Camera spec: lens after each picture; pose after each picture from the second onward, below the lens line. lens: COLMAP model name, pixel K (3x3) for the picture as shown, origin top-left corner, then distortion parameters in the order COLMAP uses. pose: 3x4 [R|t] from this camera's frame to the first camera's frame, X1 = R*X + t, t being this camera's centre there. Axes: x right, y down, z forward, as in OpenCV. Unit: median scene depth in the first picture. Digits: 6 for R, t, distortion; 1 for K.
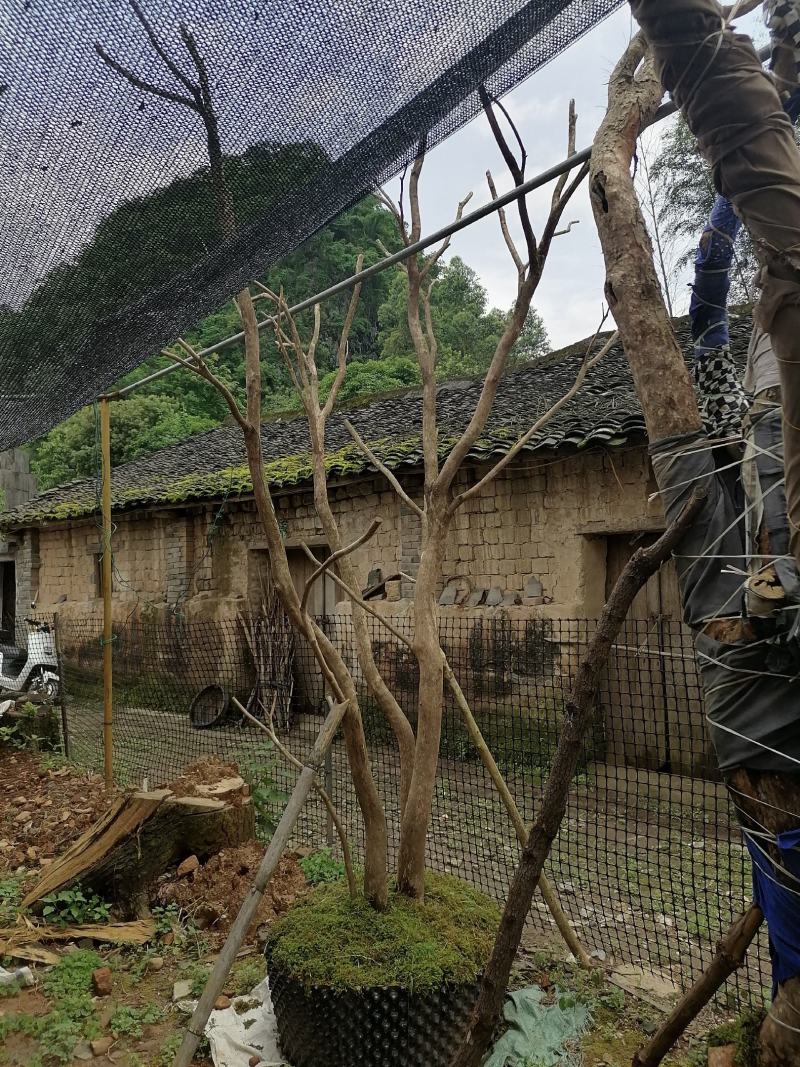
lens RADIAL K [[793.6, 0, 401.6], [0, 793.6, 530.6], [0, 0, 1]] dist [0.085612, -0.118434]
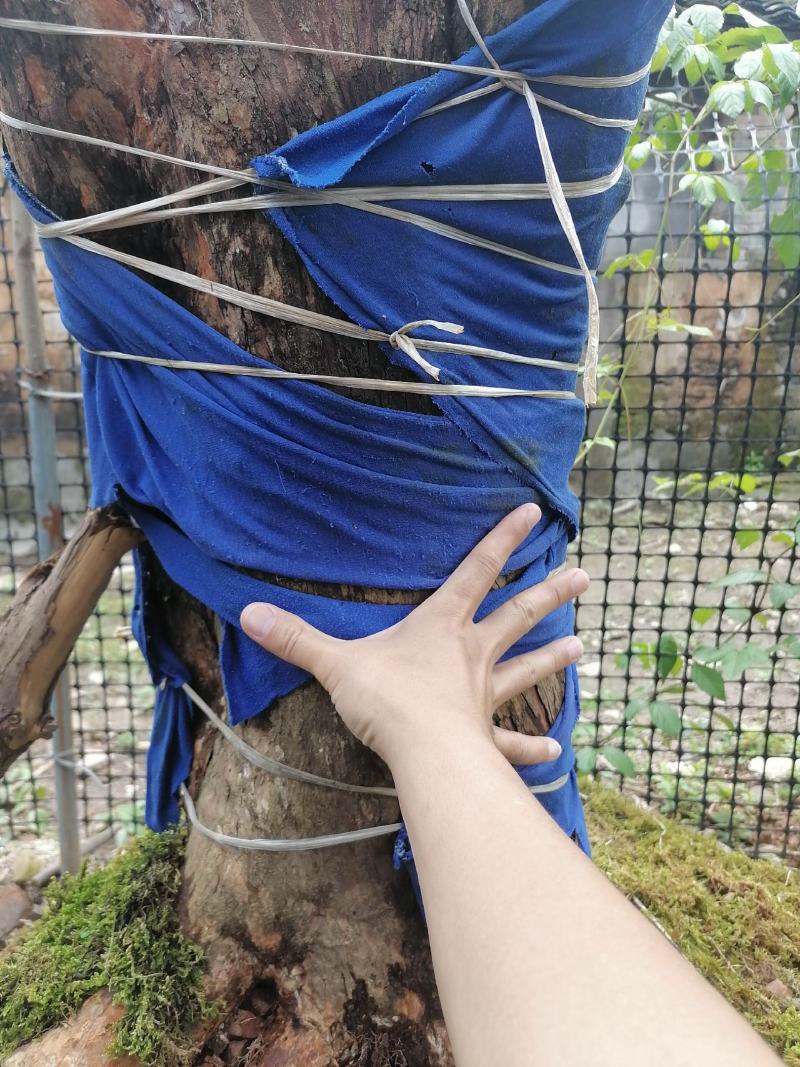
lens RADIAL K [[793.6, 0, 401.6], [0, 793.6, 530.6], [0, 0, 1]] dist [0.085612, -0.118434]
pose [[0.462116, -0.175317, 0.869317, 0.161518], [-0.060375, 0.971770, 0.228073, 0.269726], [-0.884762, -0.157881, 0.438486, 0.527726]]
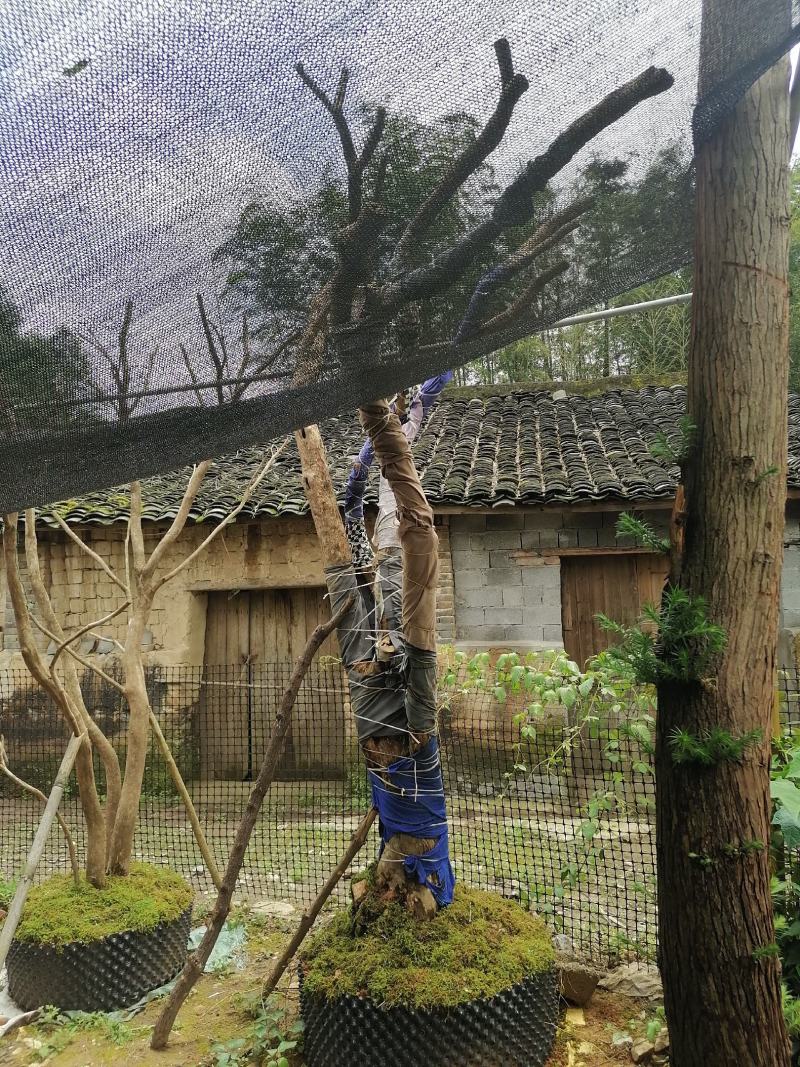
lens RADIAL K [[793.6, 0, 401.6], [0, 793.6, 530.6], [0, 0, 1]] dist [0.085612, -0.118434]
pose [[0.841325, 0.048161, 0.538380, -0.403142], [-0.023425, 0.998336, -0.052700, -0.077062], [-0.540022, 0.031726, 0.841053, -0.483281]]
